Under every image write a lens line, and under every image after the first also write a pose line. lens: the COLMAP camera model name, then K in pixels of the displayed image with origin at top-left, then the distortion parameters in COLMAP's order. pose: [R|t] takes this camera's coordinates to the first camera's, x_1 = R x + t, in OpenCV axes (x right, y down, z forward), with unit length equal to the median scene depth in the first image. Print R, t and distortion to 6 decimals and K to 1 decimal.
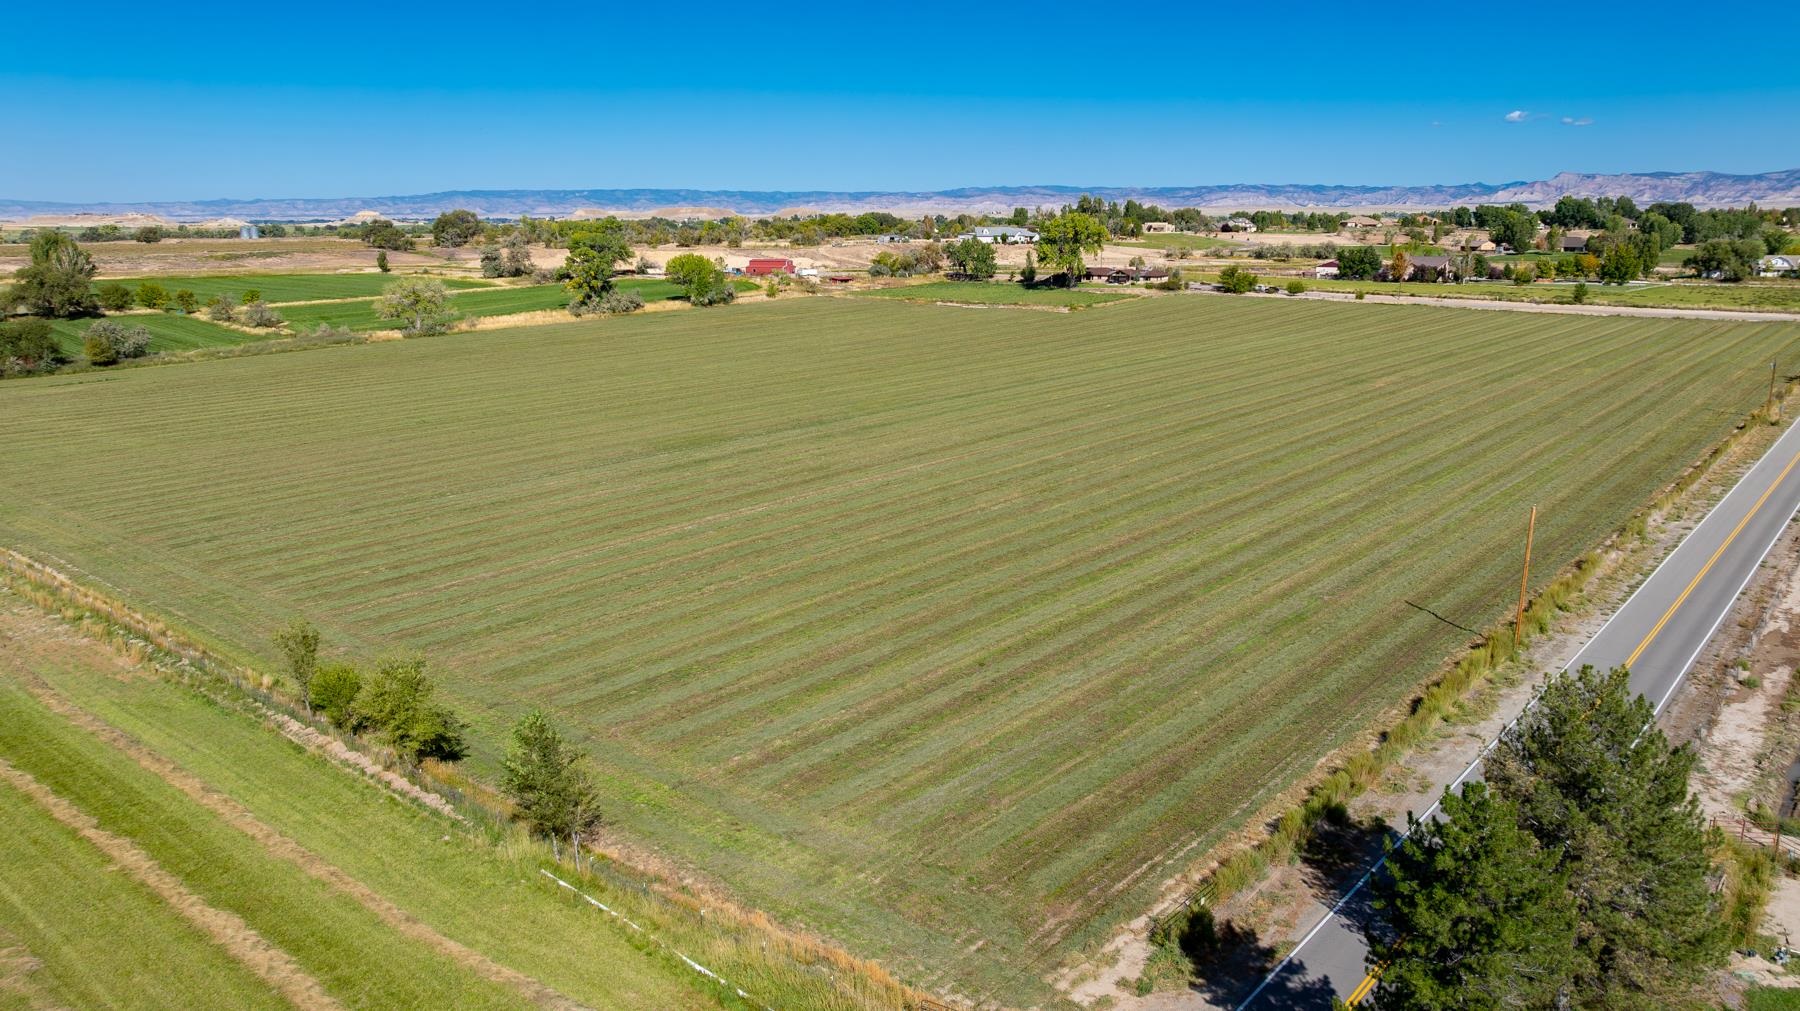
lens RADIAL K [[1265.9, 0, 905.2], [0, 1265.9, 507.5], [0, 0, 1]] dist [-0.038399, 0.042500]
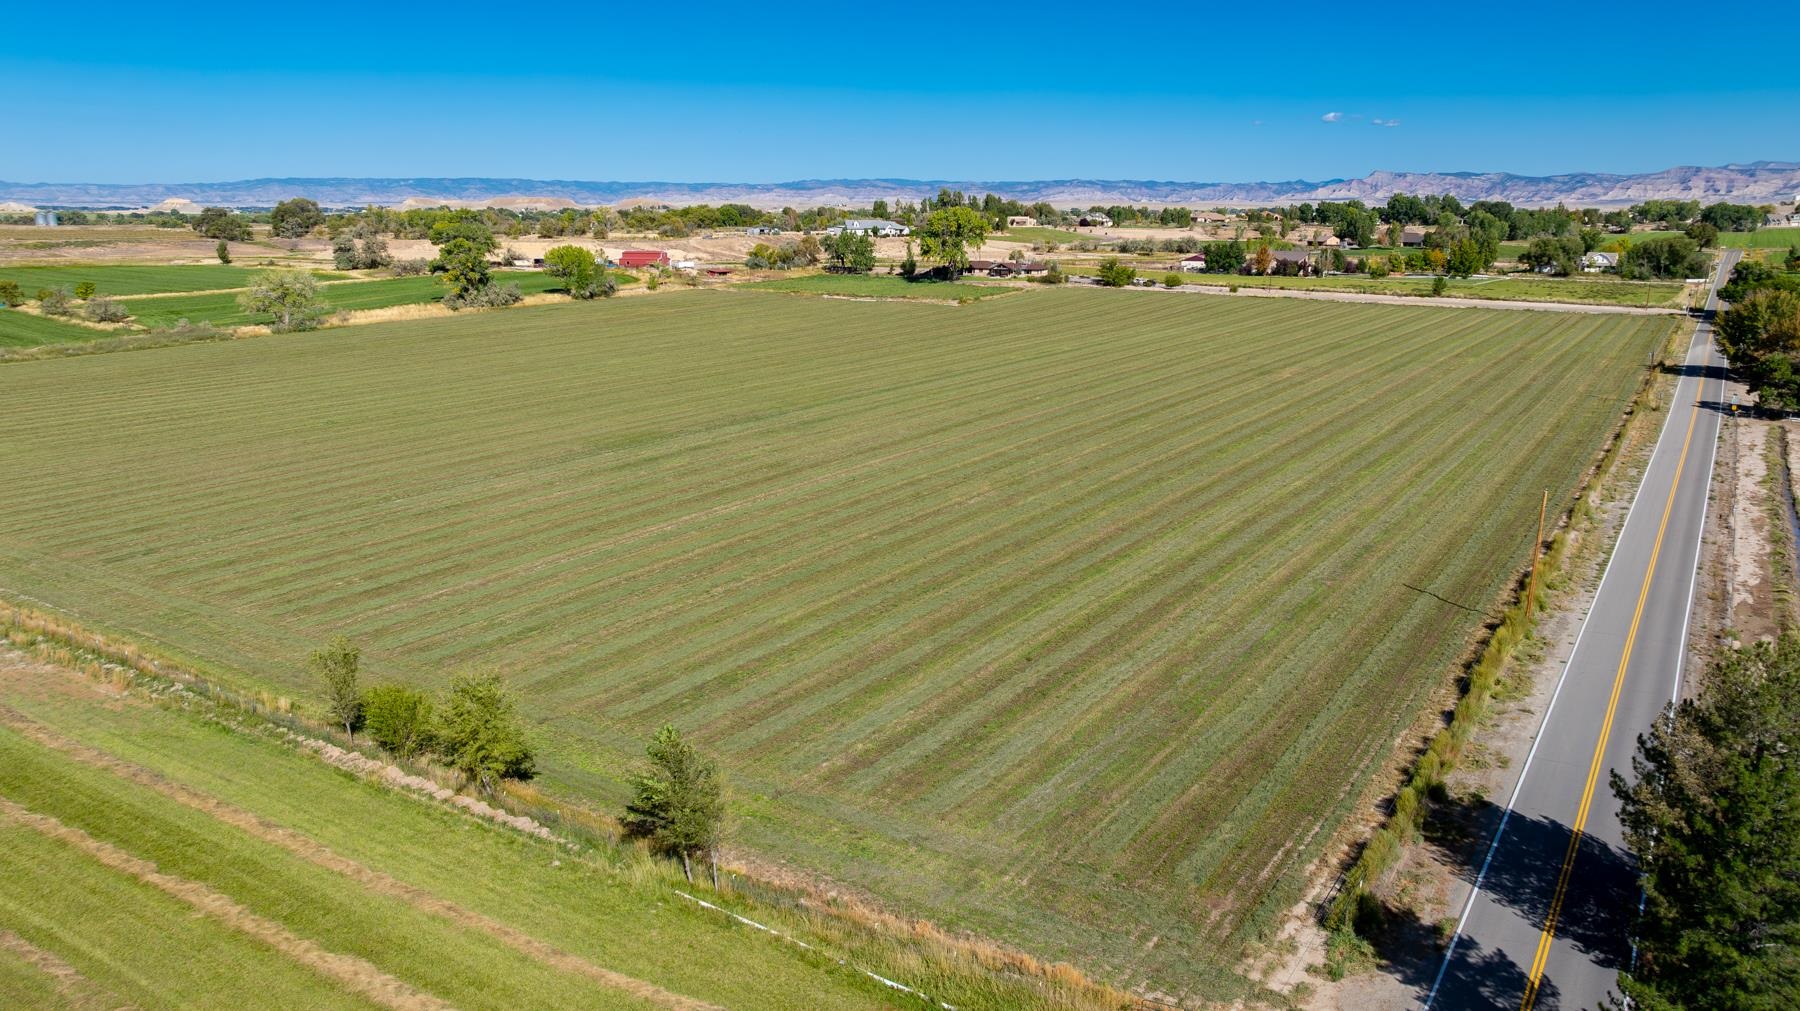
lens RADIAL K [[1265.9, 0, 905.3], [0, 1265.9, 503.1], [0, 0, 1]] dist [-0.038399, 0.042500]
pose [[0.992399, -0.019722, 0.121472, -0.053677], [0.019433, 0.999805, 0.003562, -0.001670], [-0.121519, -0.001175, 0.992588, 0.006762]]
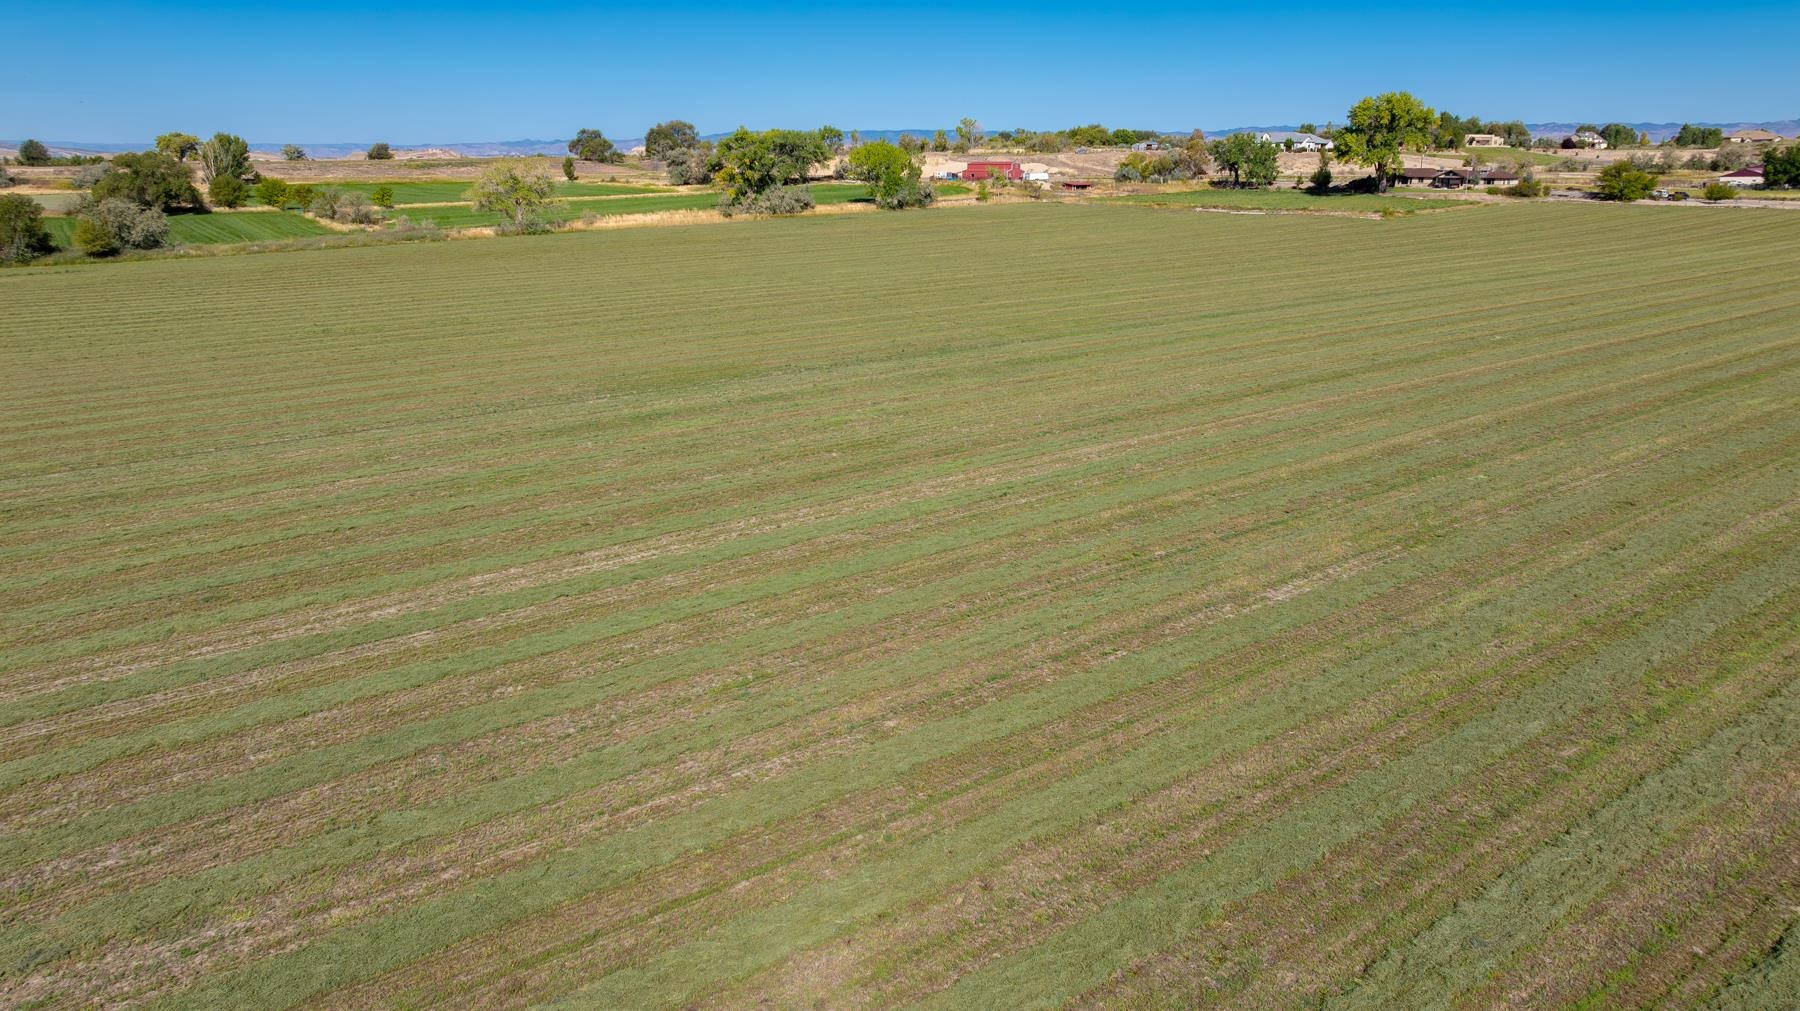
lens RADIAL K [[1265.9, 0, 912.4], [0, 1265.9, 504.0], [0, 0, 1]] dist [-0.038399, 0.042500]
pose [[0.979985, 0.053337, -0.191795, 0.019981], [-0.045461, 0.997941, 0.045237, -0.018509], [0.193813, -0.035613, 0.980392, 0.339016]]
